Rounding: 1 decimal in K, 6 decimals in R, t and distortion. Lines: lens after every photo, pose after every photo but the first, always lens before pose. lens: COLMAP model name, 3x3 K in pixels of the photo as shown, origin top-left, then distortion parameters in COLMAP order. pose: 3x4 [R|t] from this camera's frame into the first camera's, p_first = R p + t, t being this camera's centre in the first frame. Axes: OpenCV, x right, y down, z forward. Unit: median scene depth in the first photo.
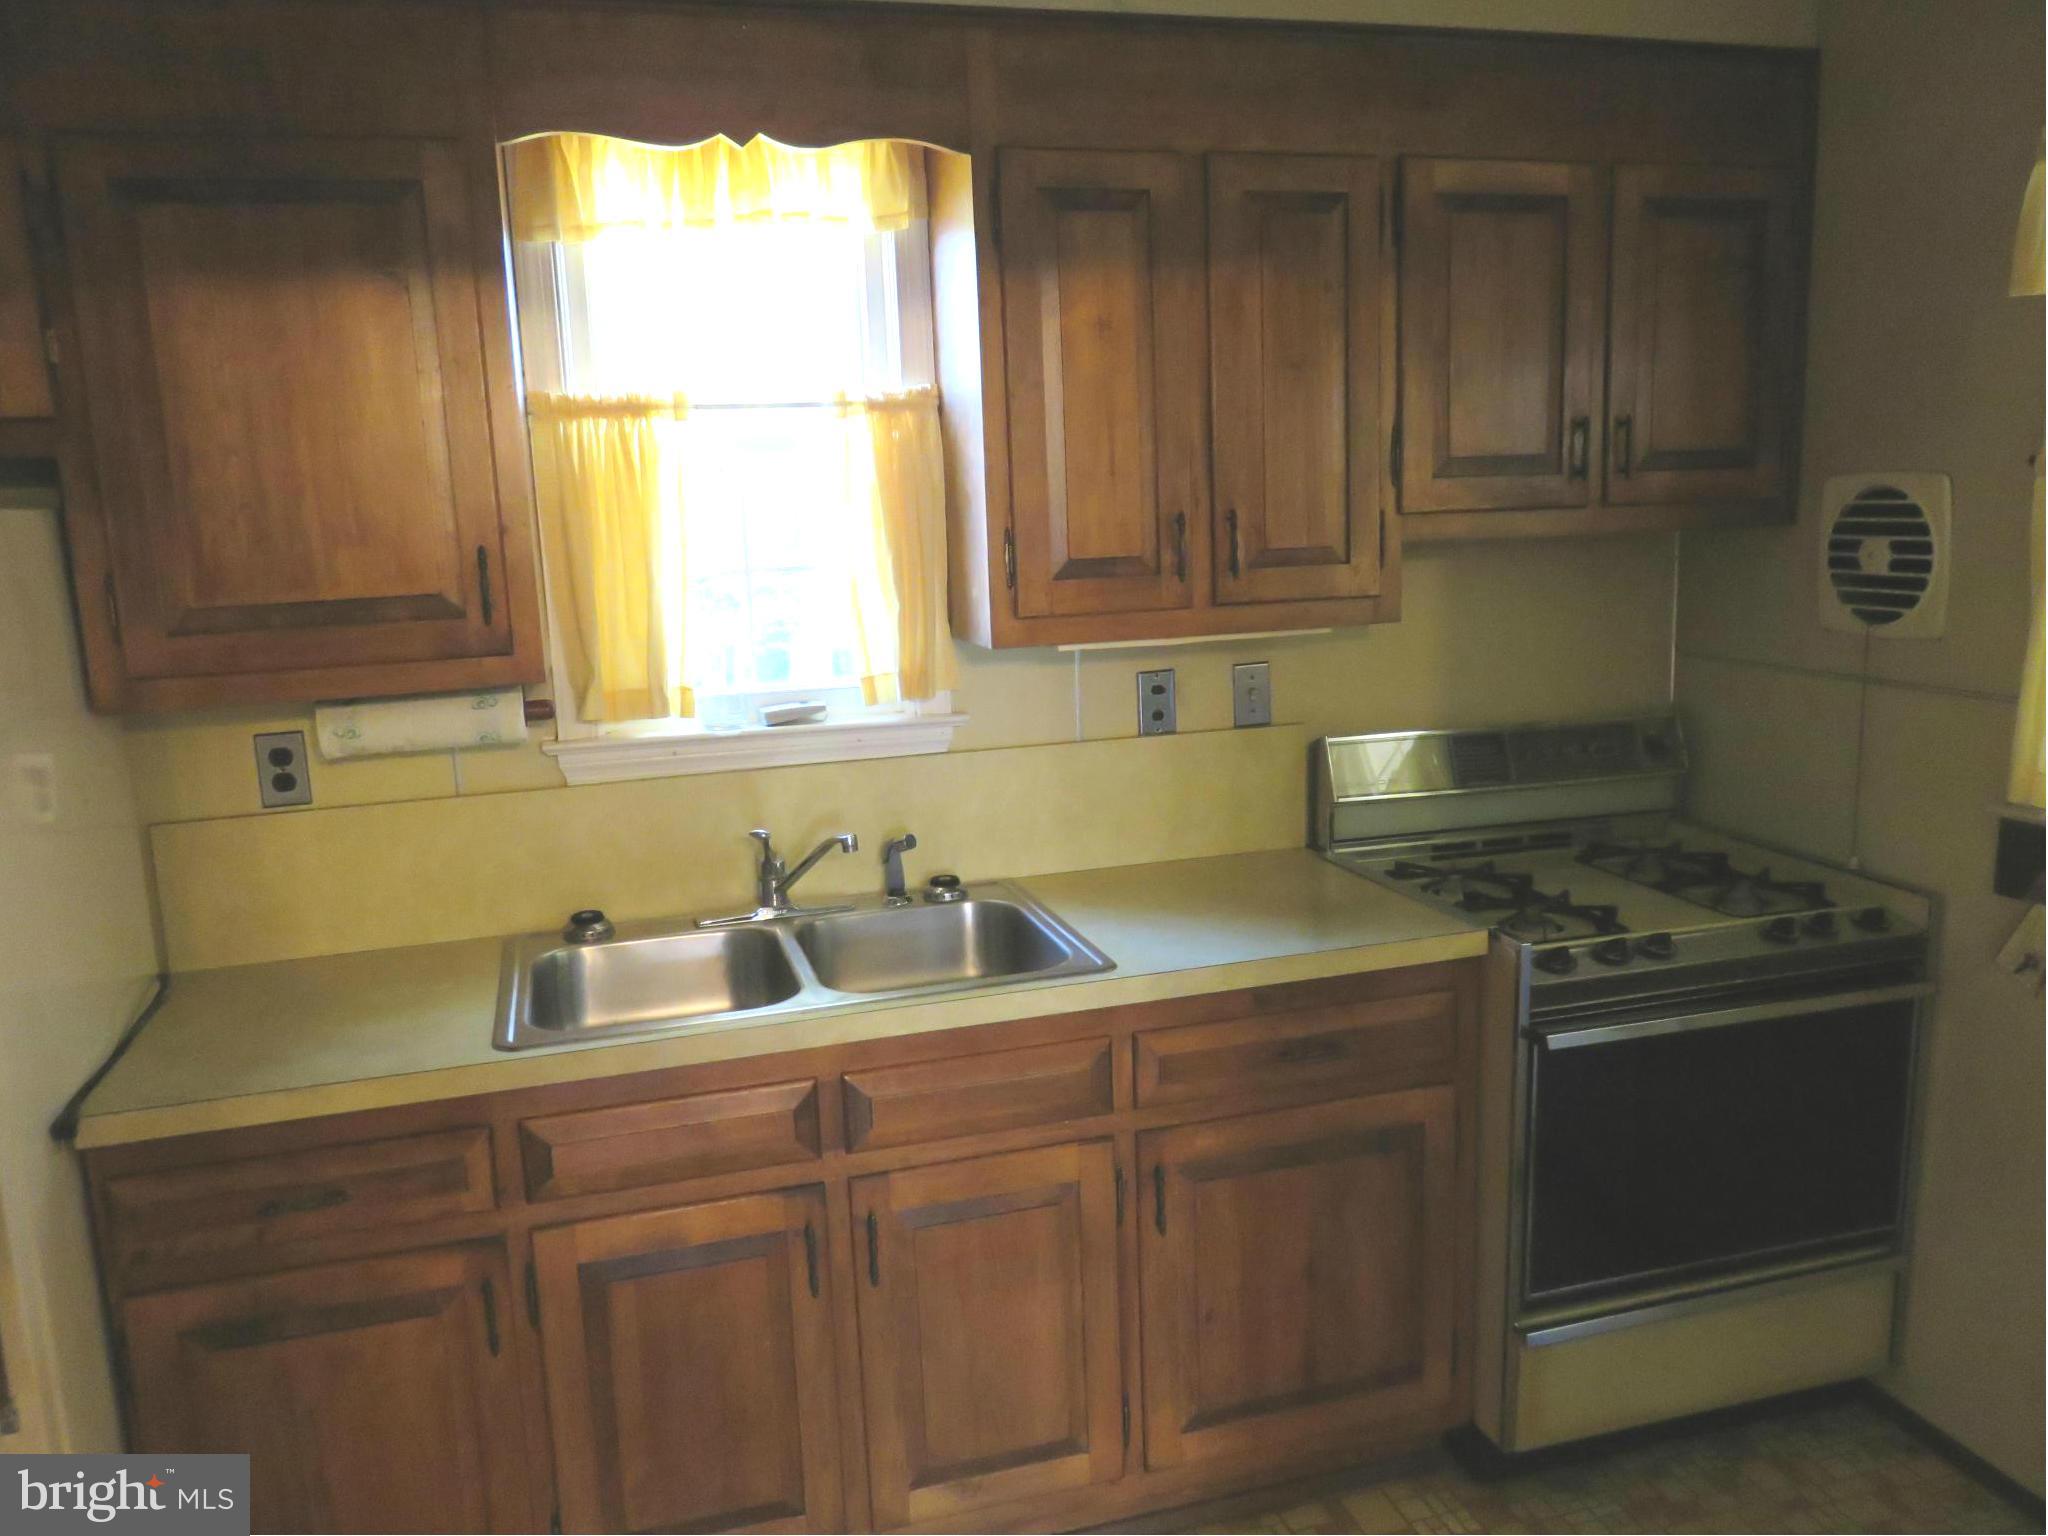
lens RADIAL K [[1538.4, 0, 1024.0], [0, 1538.4, 768.0], [0, 0, 1]] dist [-0.014932, 0.009764]
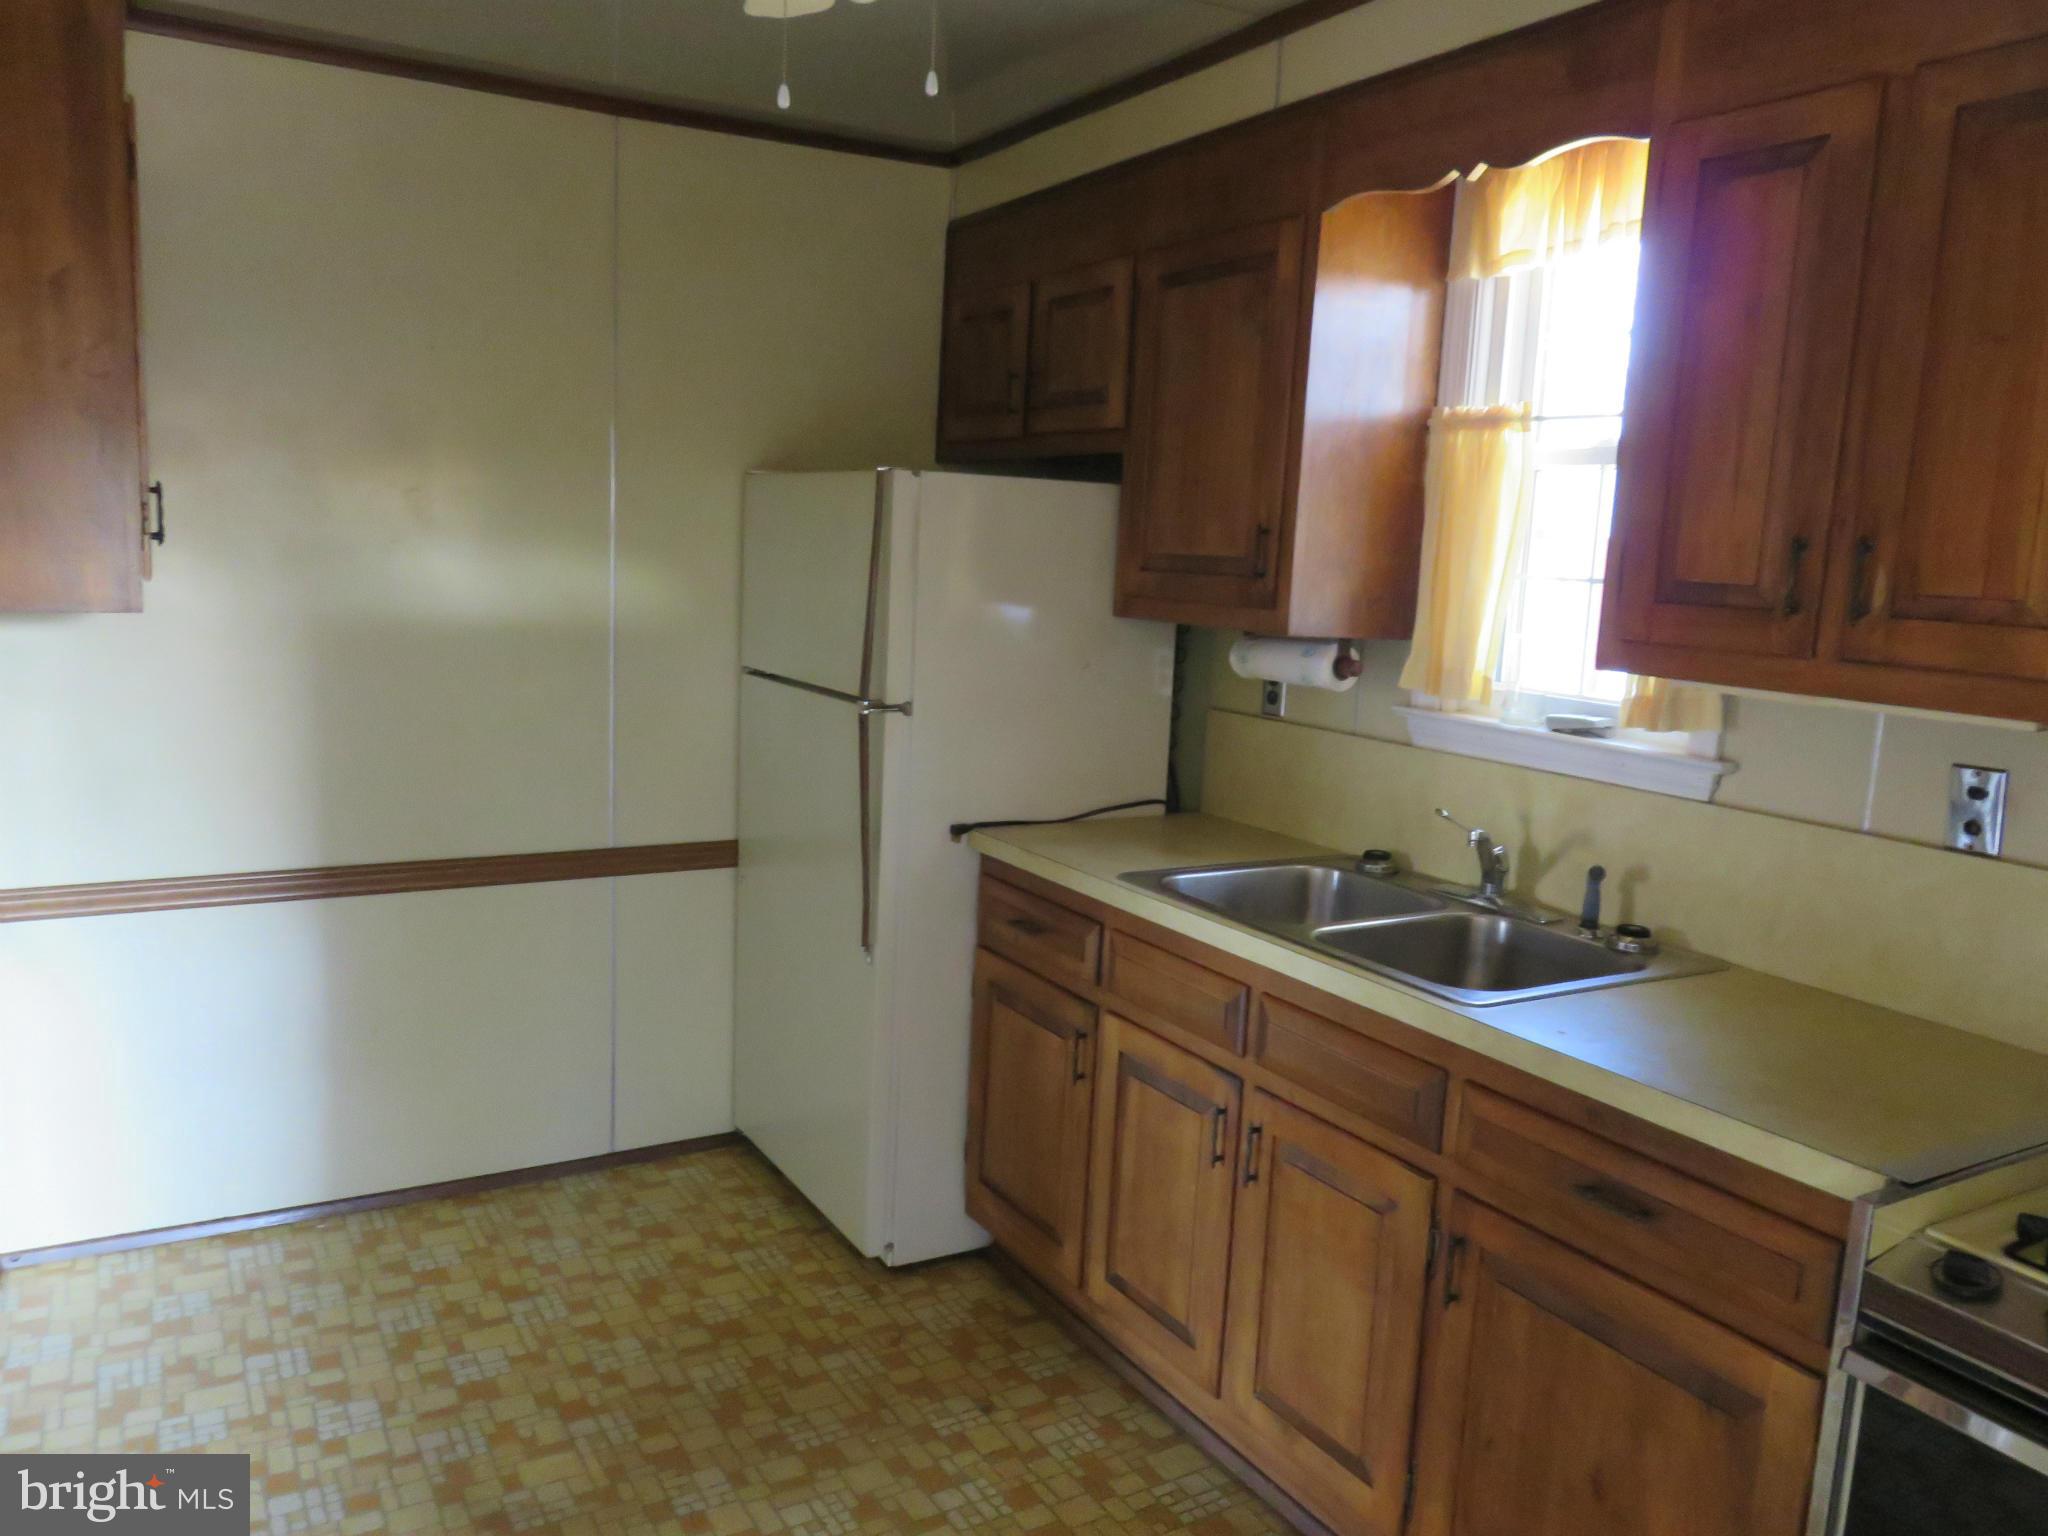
lens RADIAL K [[1538.4, 0, 1024.0], [0, 1538.4, 768.0], [0, 0, 1]] dist [-0.014932, 0.009764]
pose [[0.238947, 0.190330, -0.952197, 0.828506], [-0.230142, 0.963763, 0.134890, -0.068797], [0.943366, 0.186909, 0.274091, 0.455557]]
